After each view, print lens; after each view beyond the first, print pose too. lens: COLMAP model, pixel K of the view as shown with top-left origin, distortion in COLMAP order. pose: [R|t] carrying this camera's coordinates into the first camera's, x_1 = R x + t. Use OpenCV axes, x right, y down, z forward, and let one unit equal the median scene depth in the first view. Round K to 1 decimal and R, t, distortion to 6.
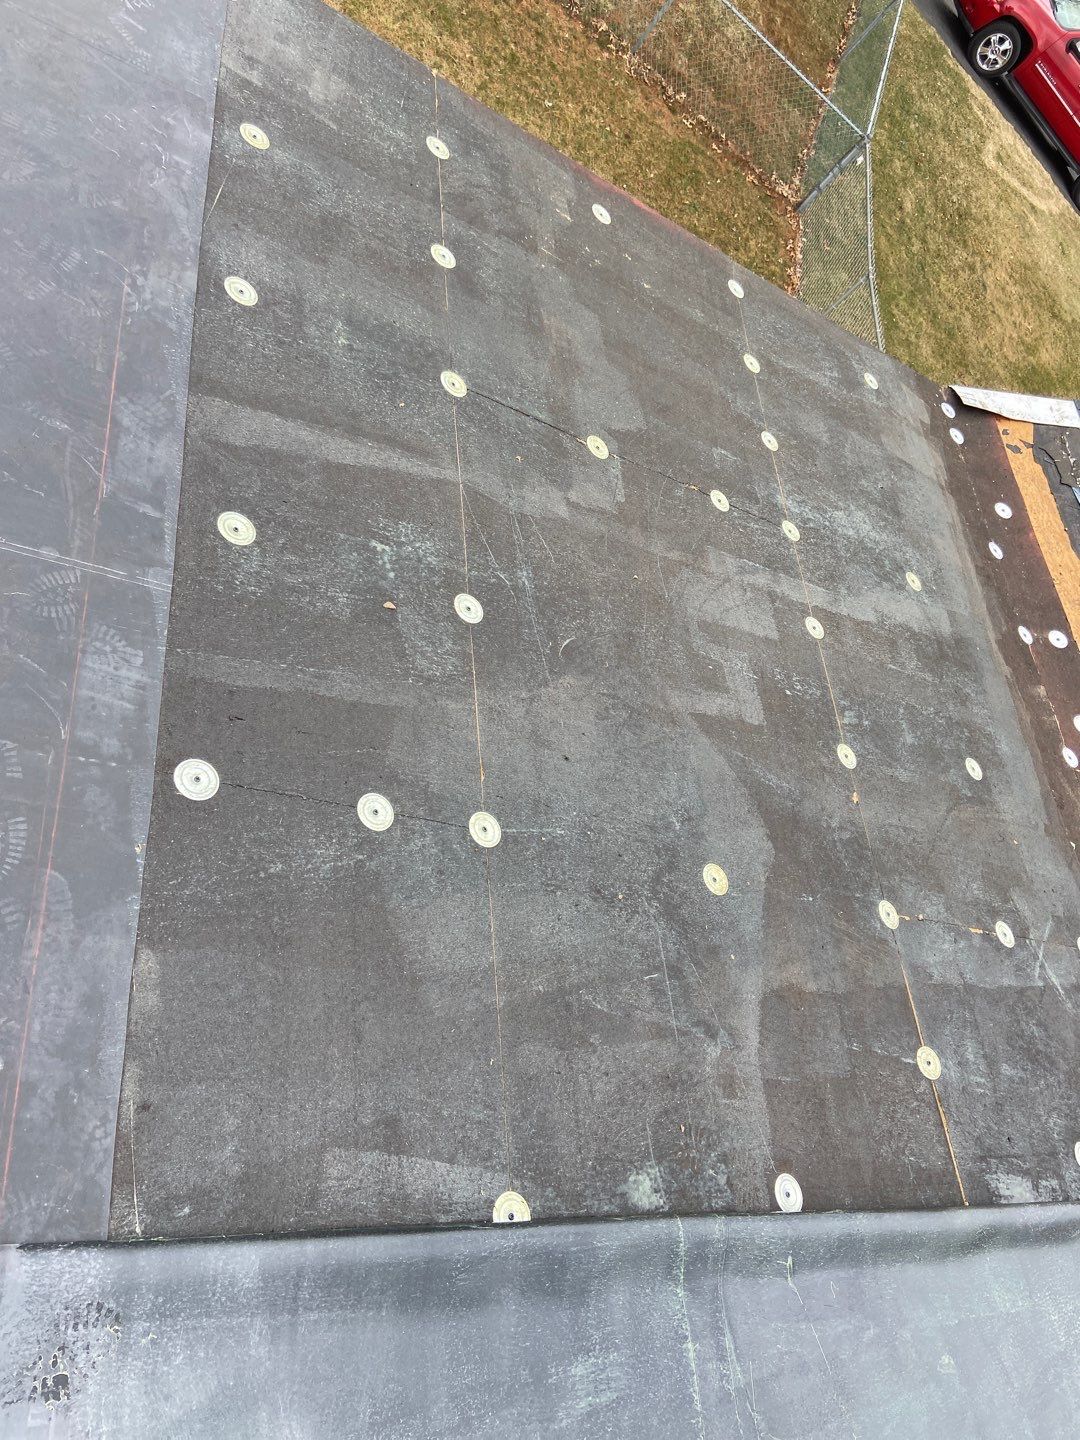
lens RADIAL K [[1081.6, 0, 537.9], [0, 1081.6, 677.9], [0, 0, 1]] dist [0.121114, -0.147722]
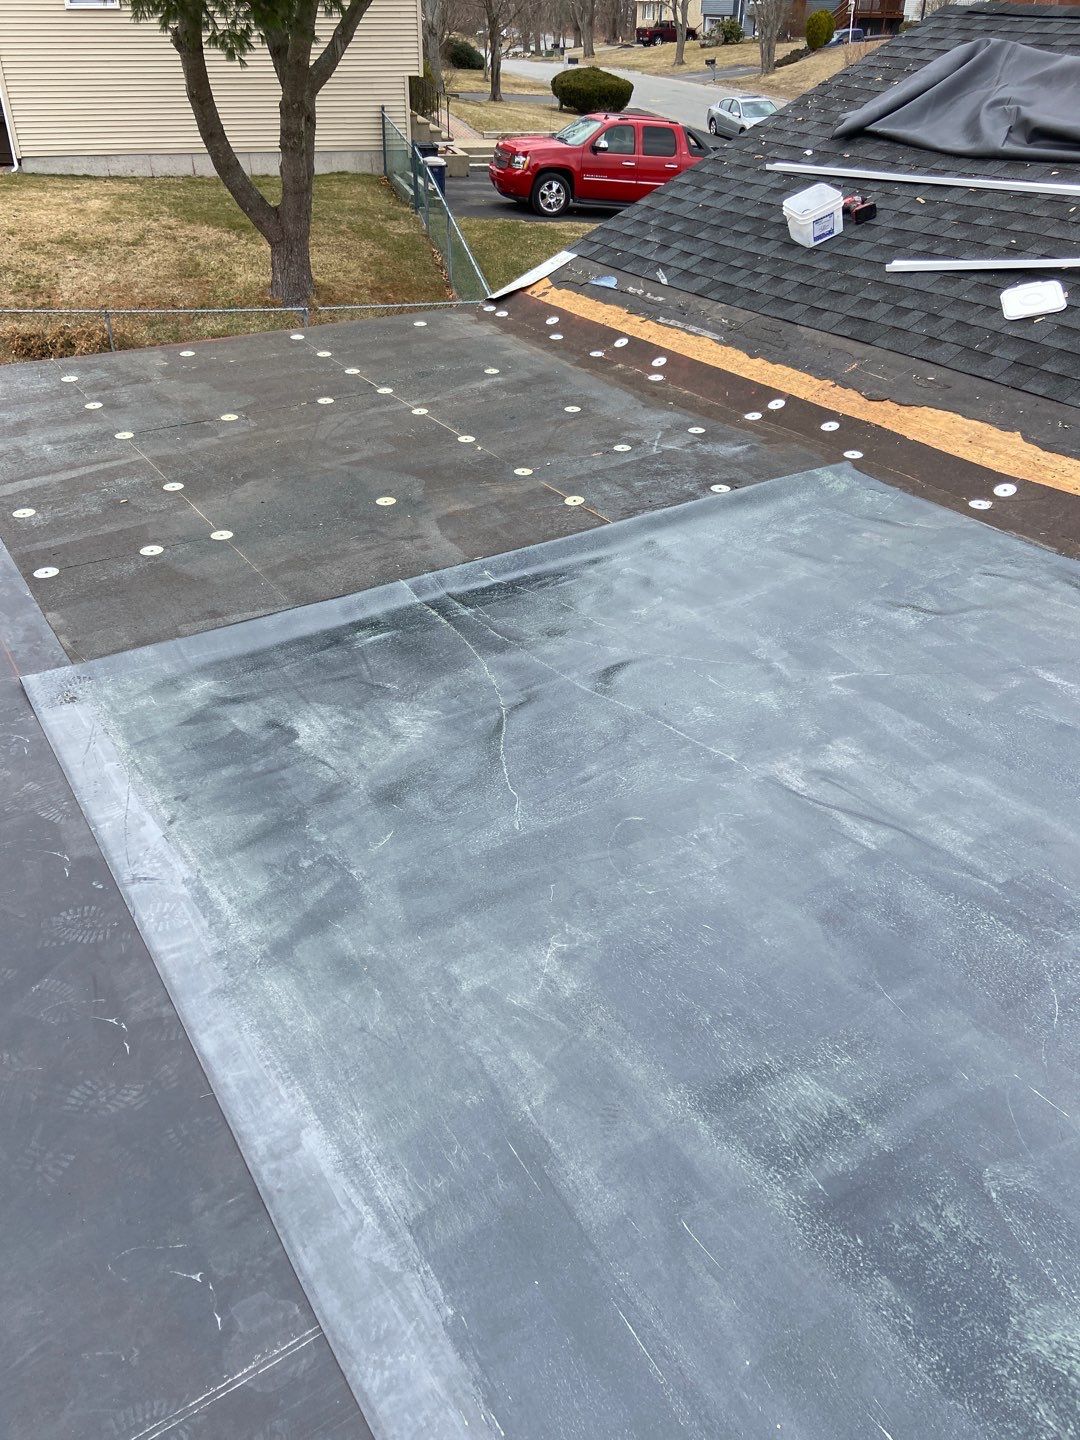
lens RADIAL K [[1081.6, 0, 538.9], [0, 1081.6, 708.8], [0, 0, 1]] dist [0.121114, -0.147722]
pose [[0.730807, -0.682502, -0.010575, 0.116607], [0.654438, 0.704991, -0.273310, 0.877413], [0.193990, 0.192816, 0.961868, -0.426175]]
